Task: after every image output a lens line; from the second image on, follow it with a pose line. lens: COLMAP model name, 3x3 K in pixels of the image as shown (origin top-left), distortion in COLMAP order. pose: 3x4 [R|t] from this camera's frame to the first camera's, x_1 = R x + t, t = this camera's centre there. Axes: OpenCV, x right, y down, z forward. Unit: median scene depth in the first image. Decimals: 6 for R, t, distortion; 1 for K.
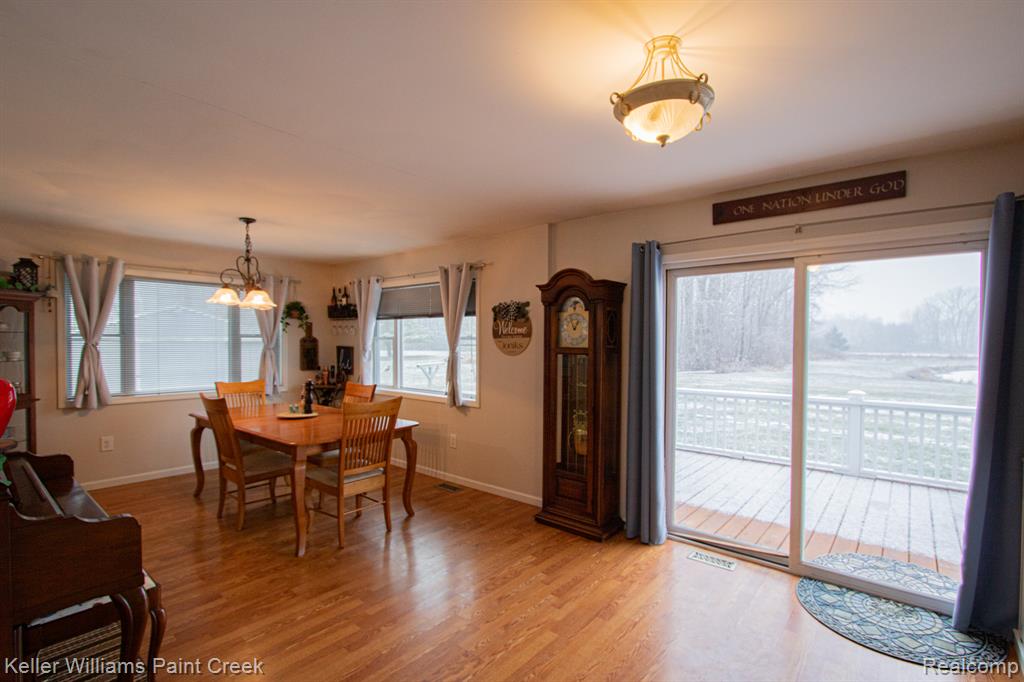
lens RADIAL K [[474.6, 0, 509.1], [0, 474.6, 347.3], [0, 0, 1]] dist [-0.020391, 0.002393]
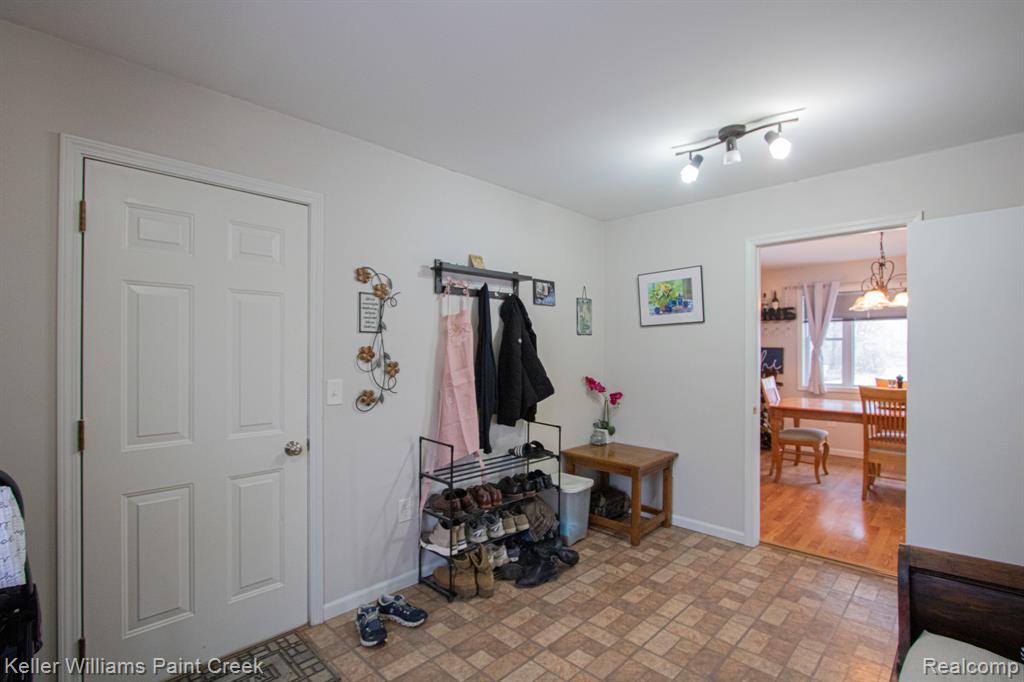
lens RADIAL K [[474.6, 0, 525.5], [0, 474.6, 355.0], [0, 0, 1]] dist [-0.020391, 0.002393]
pose [[0.998922, -0.008578, -0.045611, -1.187288], [0.008222, 0.999934, -0.007979, 0.026952], [0.045676, 0.007596, 0.998927, -0.140919]]
